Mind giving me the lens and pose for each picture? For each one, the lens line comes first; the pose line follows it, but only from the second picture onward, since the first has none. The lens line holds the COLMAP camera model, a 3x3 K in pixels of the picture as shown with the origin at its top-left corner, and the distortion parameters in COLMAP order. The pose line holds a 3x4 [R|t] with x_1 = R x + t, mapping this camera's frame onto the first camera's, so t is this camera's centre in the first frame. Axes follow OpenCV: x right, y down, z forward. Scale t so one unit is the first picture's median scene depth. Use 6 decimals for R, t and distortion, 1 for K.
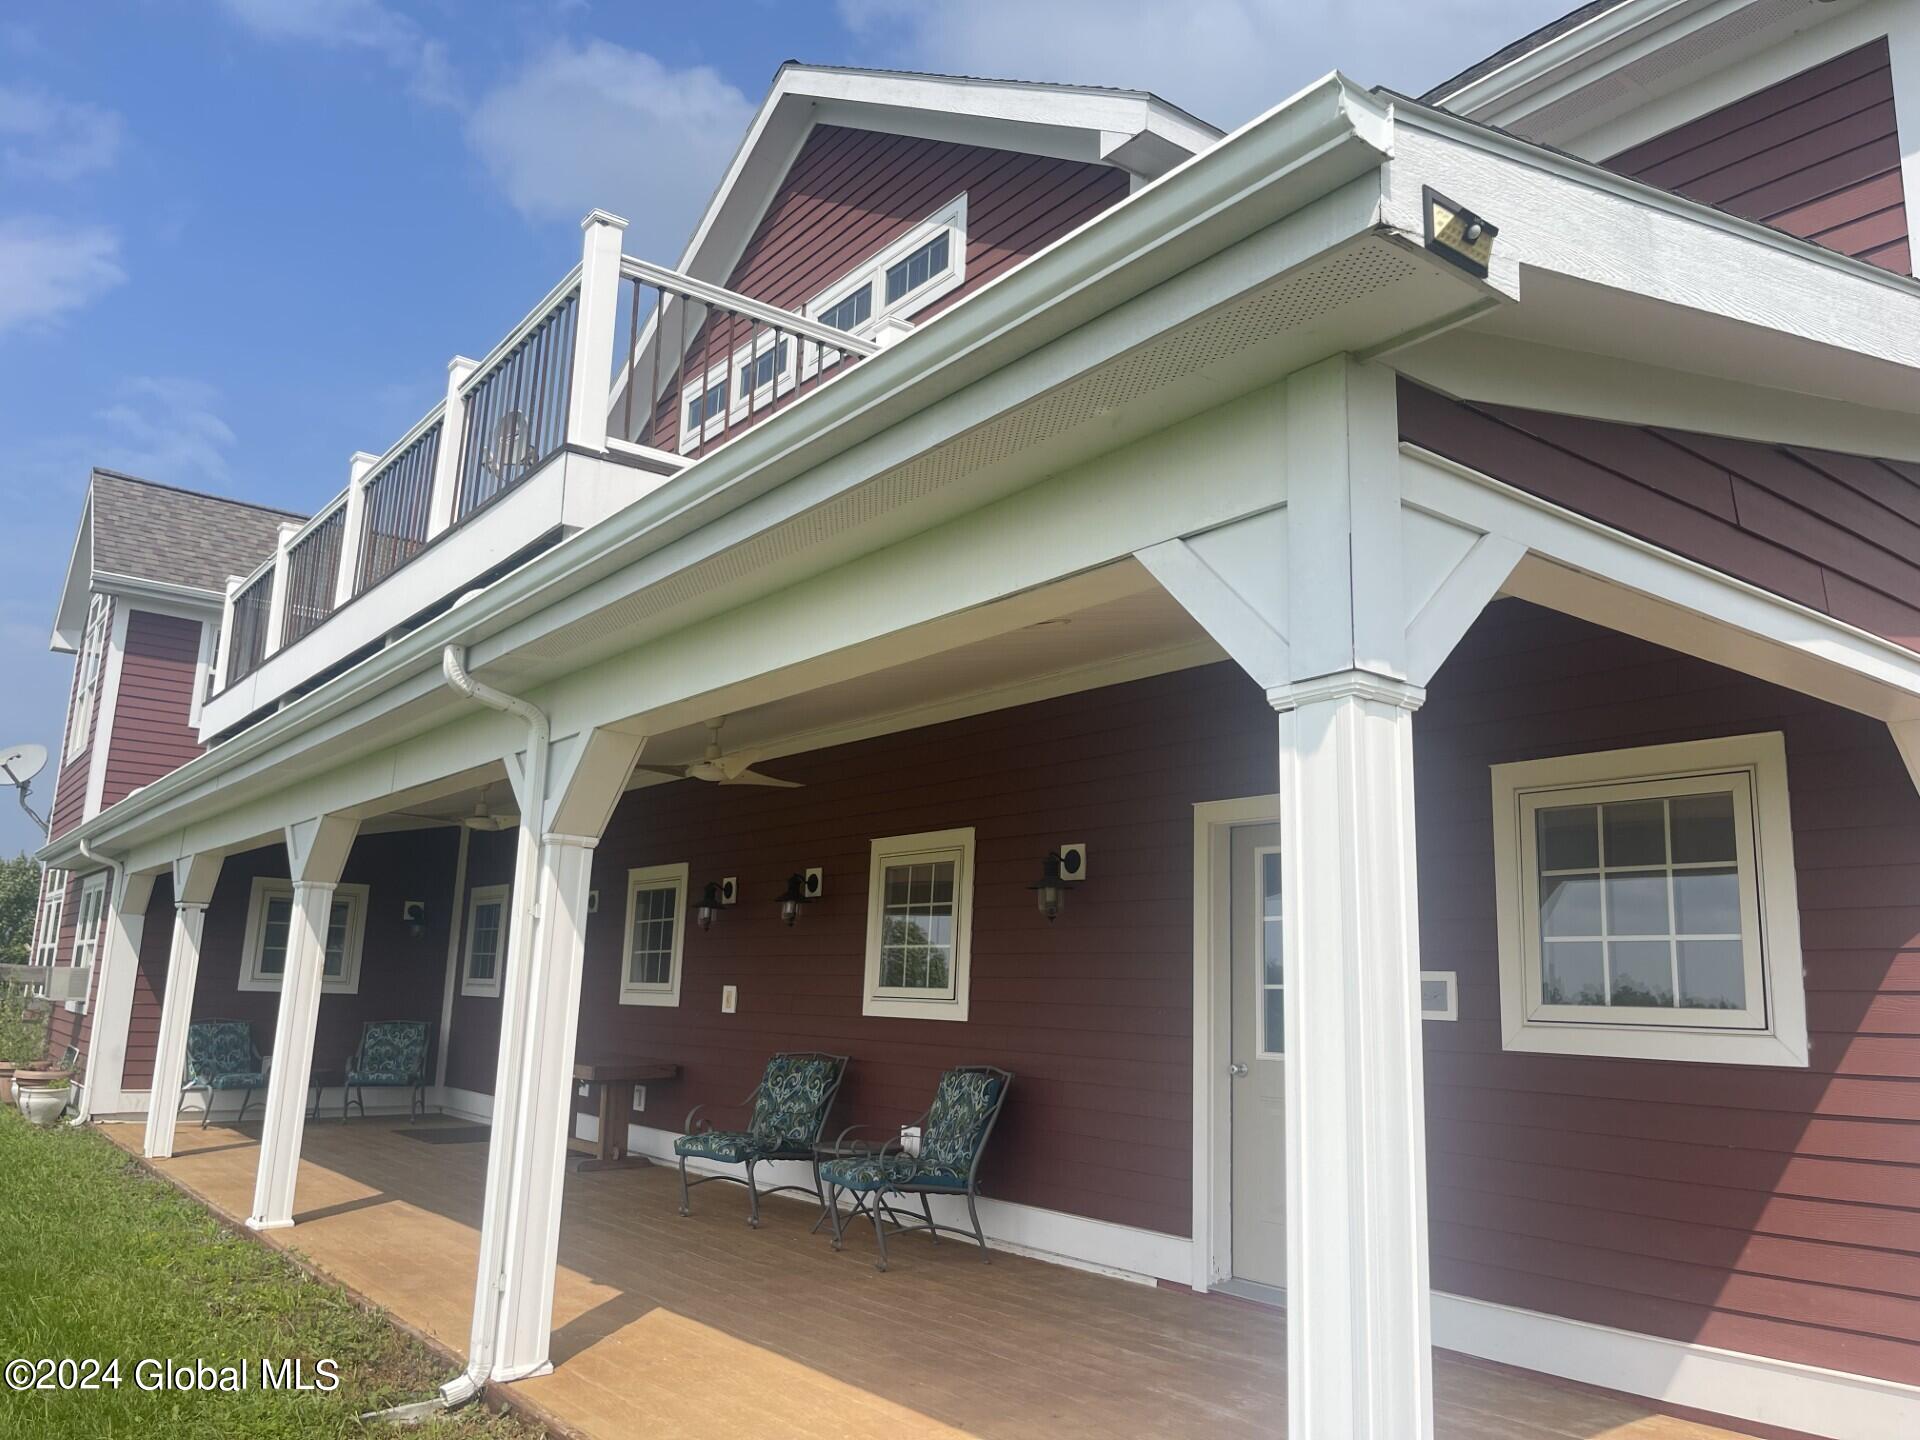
lens RADIAL K [[1460.8, 0, 954.2], [0, 1460.8, 727.8], [0, 0, 1]] dist [0.027190, -0.021977]
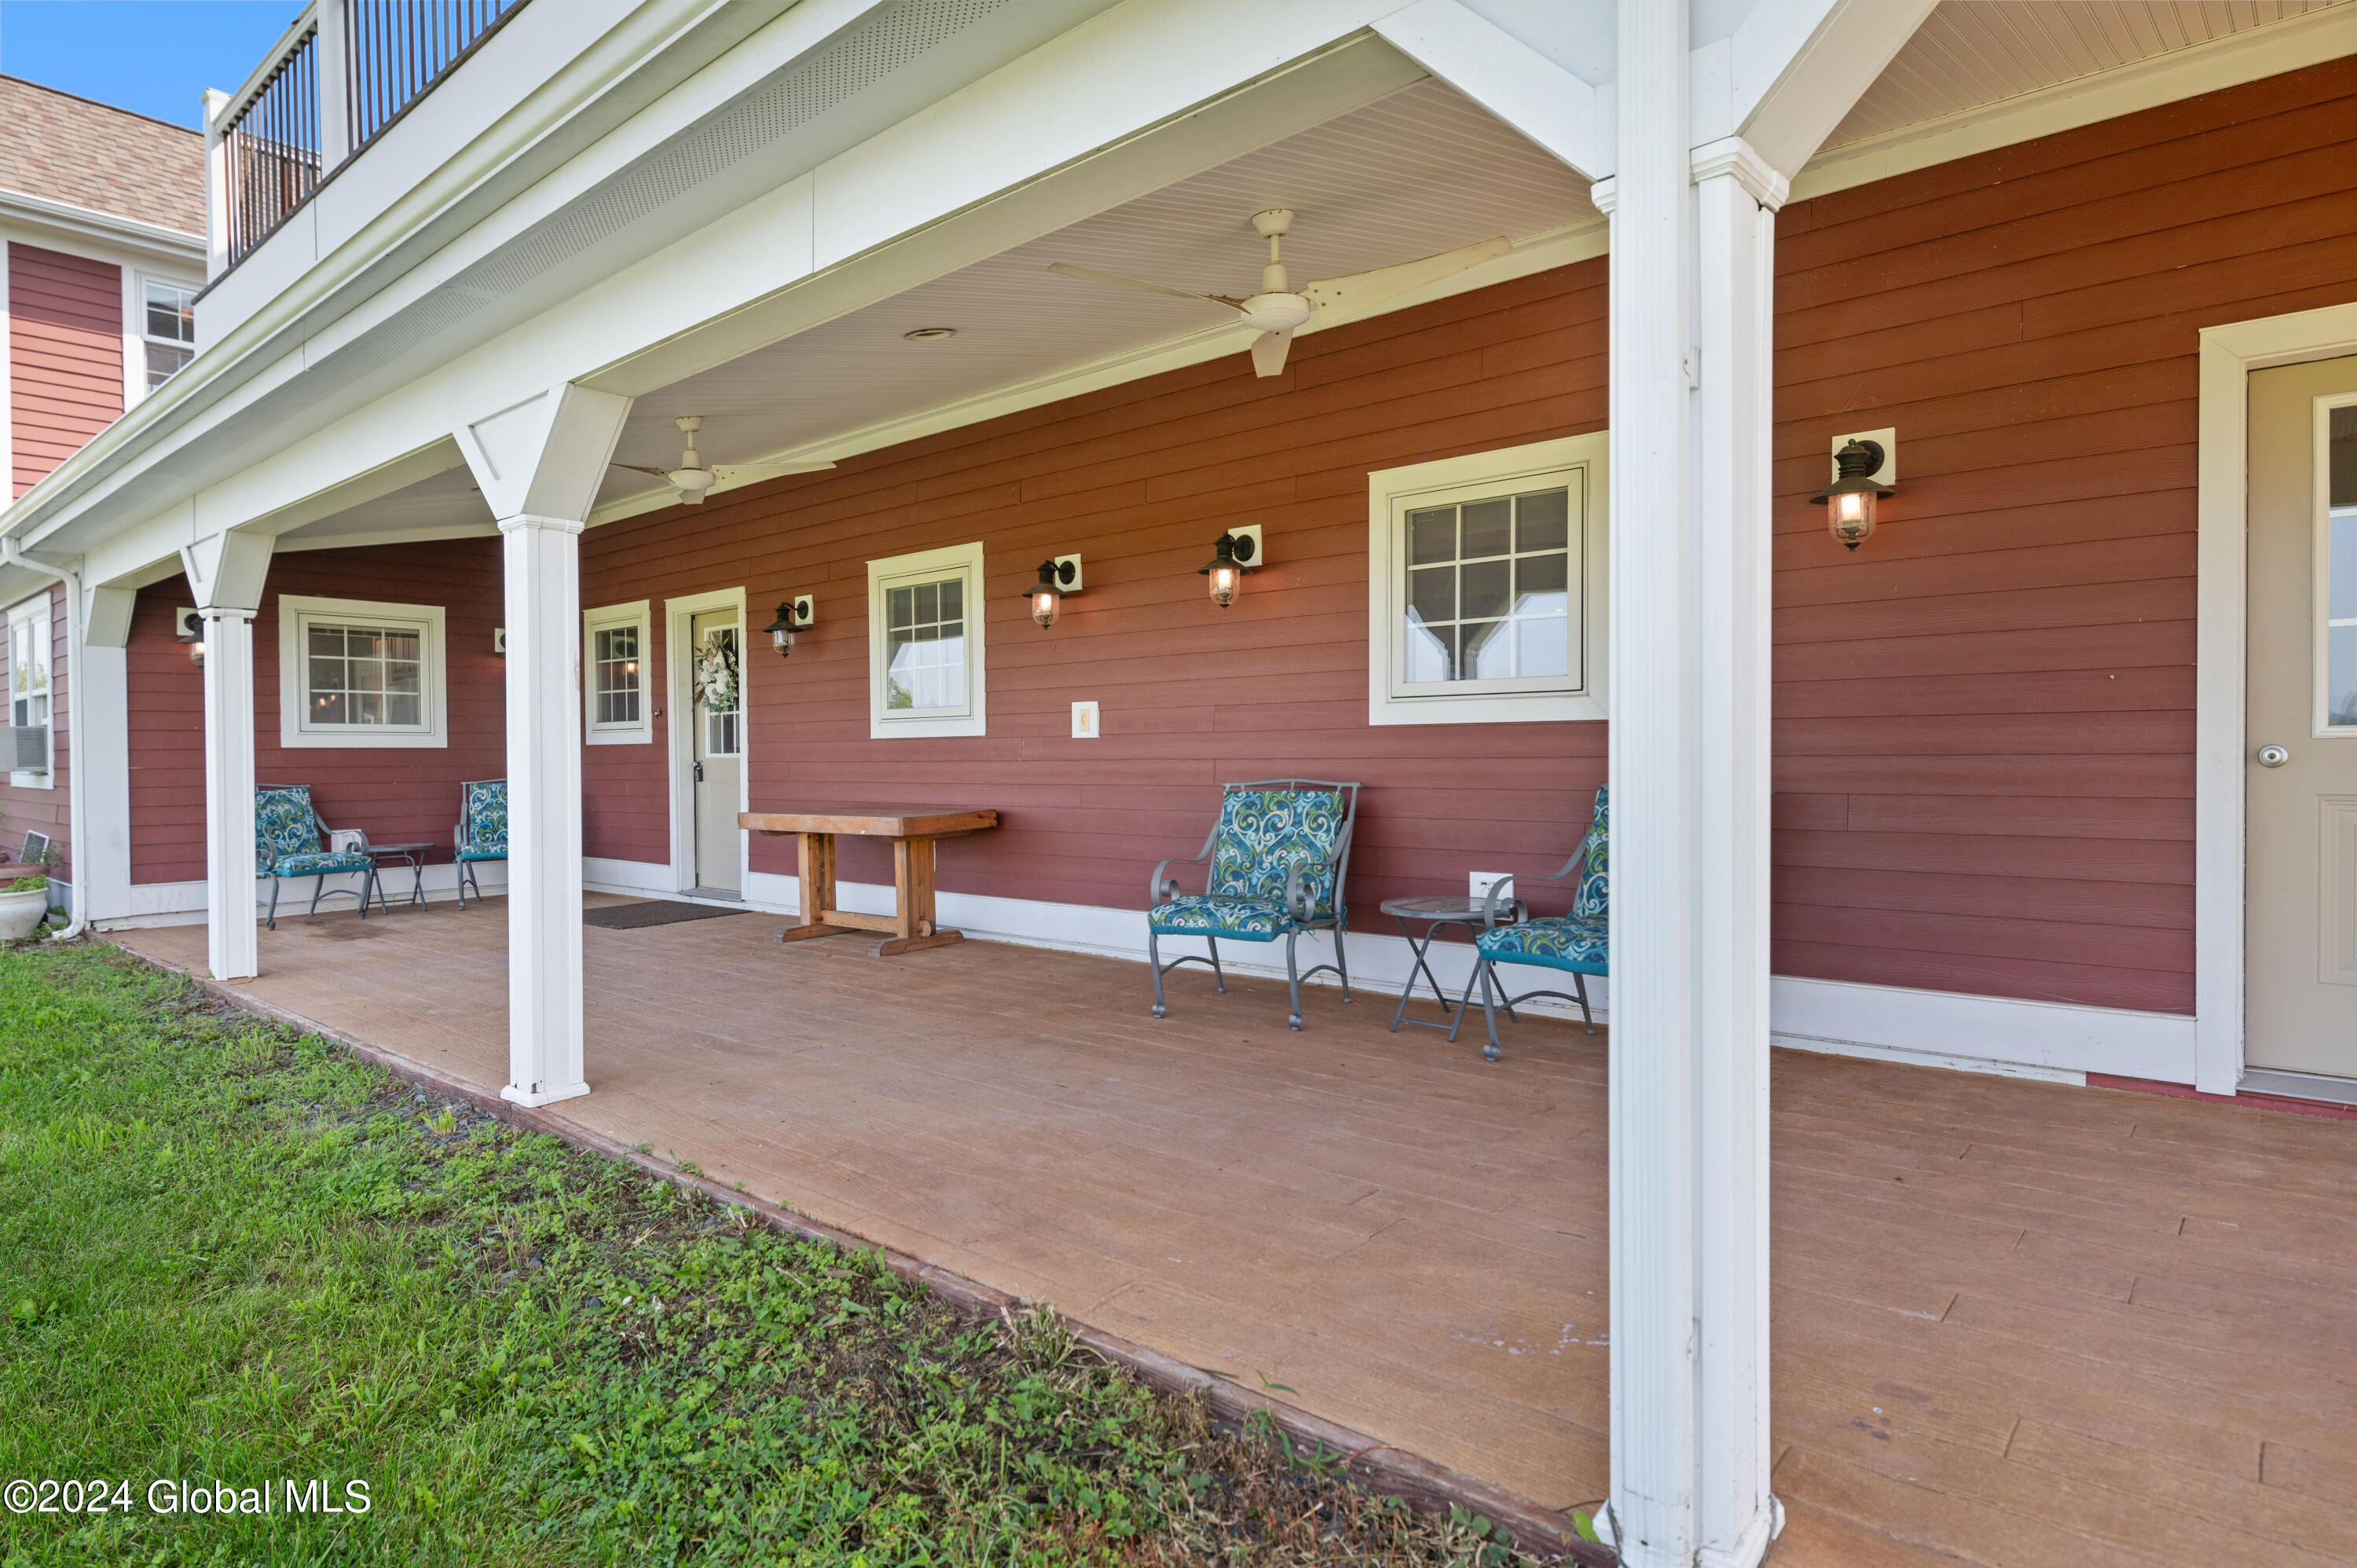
lens RADIAL K [[1295.6, 0, 1193.5], [0, 1295.6, 781.6], [0, 0, 1]] dist [-0.003458, -0.001882]
pose [[0.974723, -0.050031, 0.217741, -0.244096], [0.002729, 0.977198, 0.212314, 0.078044], [-0.223398, -0.206353, 0.952634, 0.361835]]
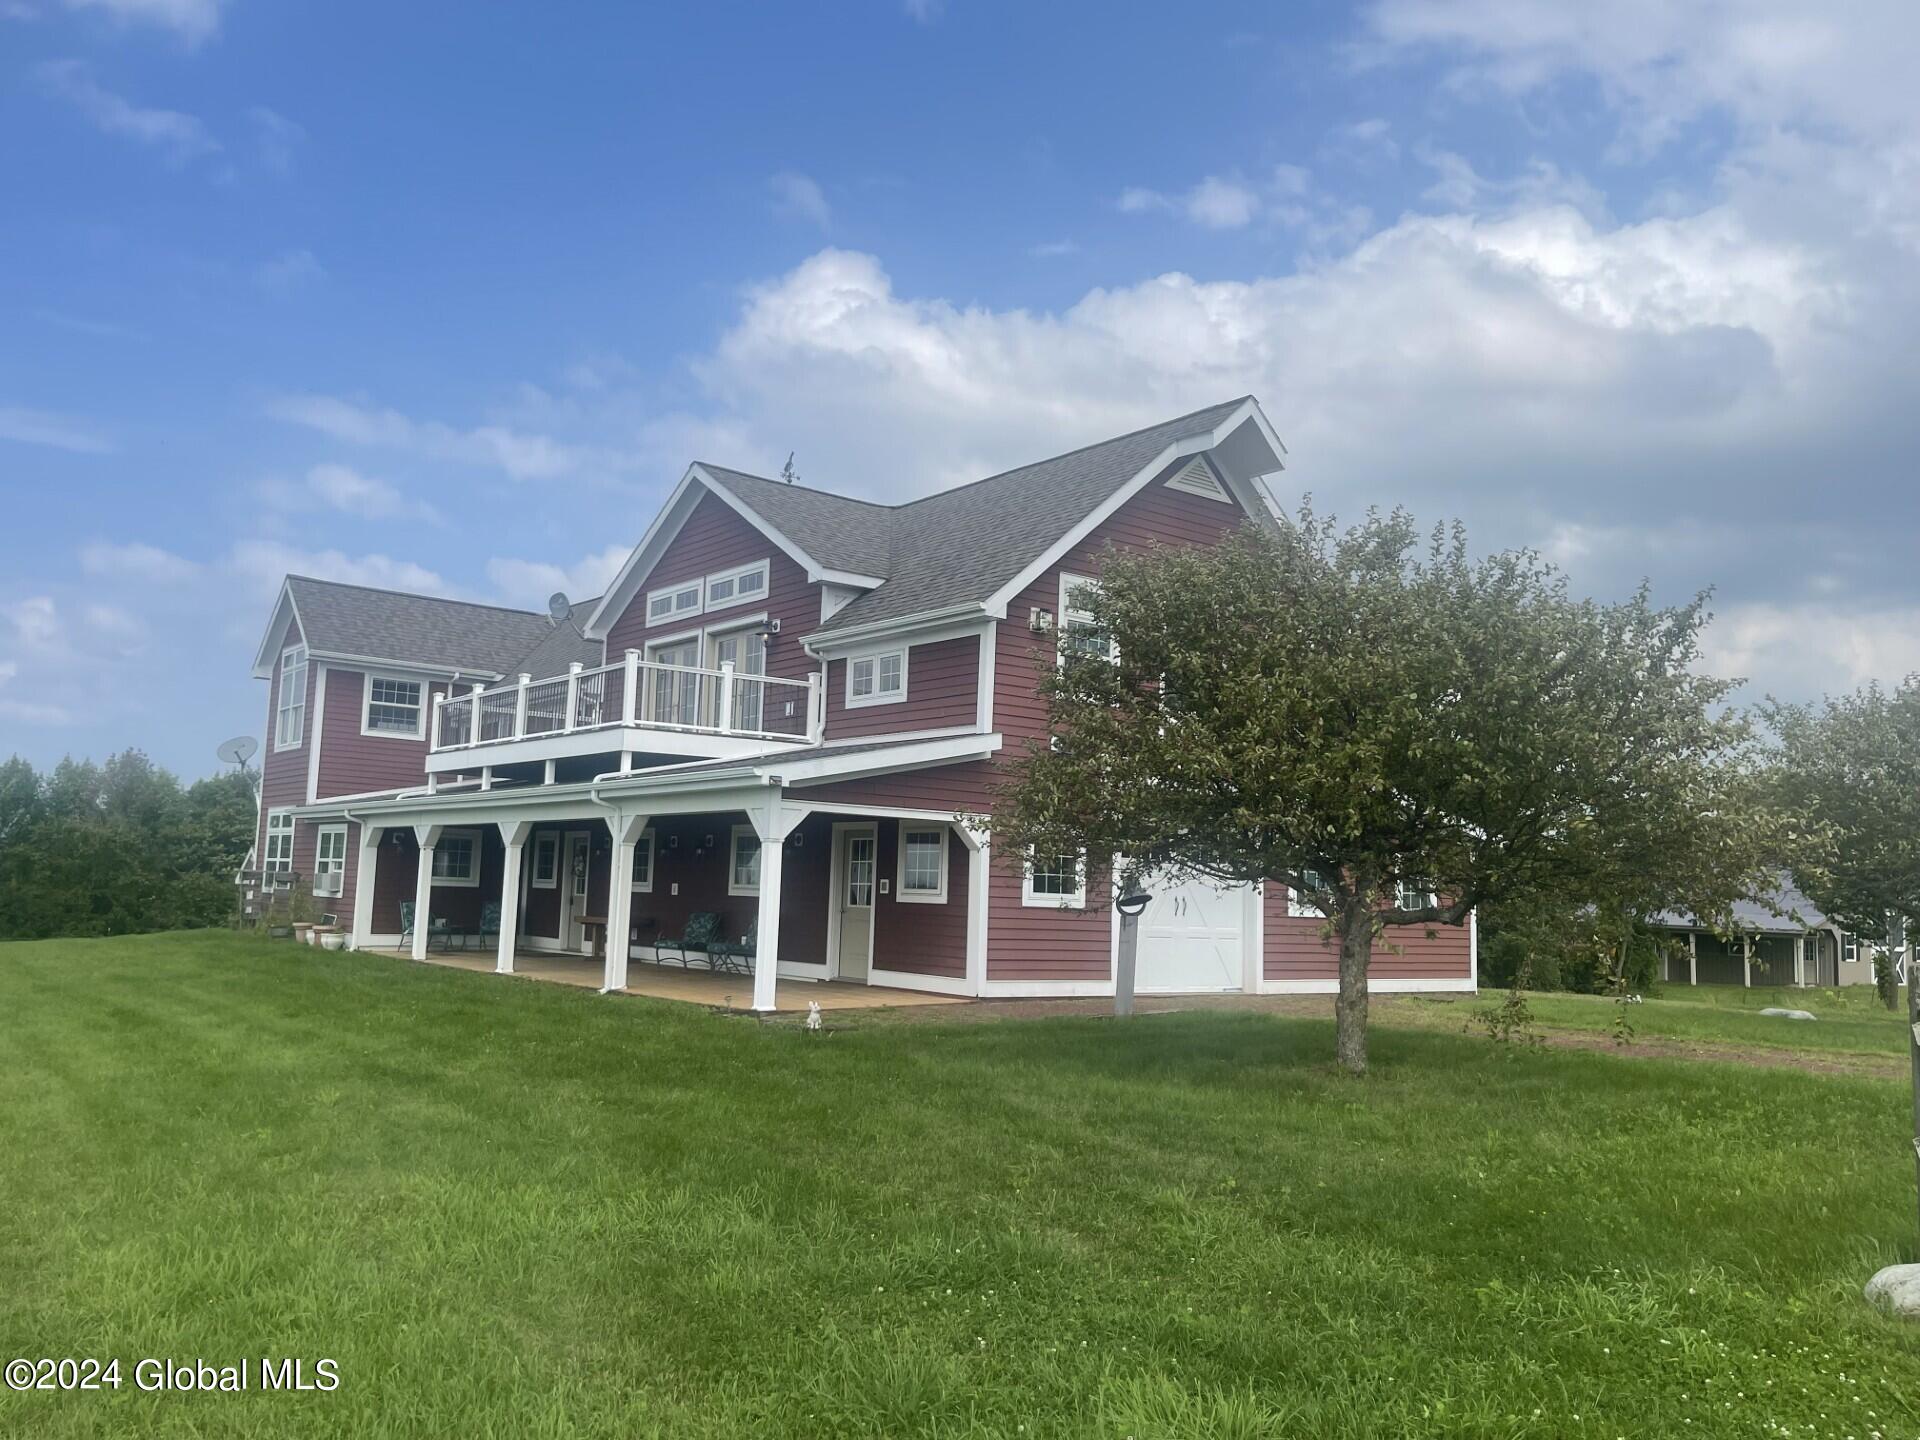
lens RADIAL K [[1460.8, 0, 952.6], [0, 1460.8, 724.2], [0, 0, 1]] dist [0.027190, -0.021977]
pose [[0.999403, -0.001718, 0.034494, 0.203288], [-0.000794, 0.997357, 0.072657, -0.239797], [-0.034528, -0.072641, 0.996760, -1.285337]]
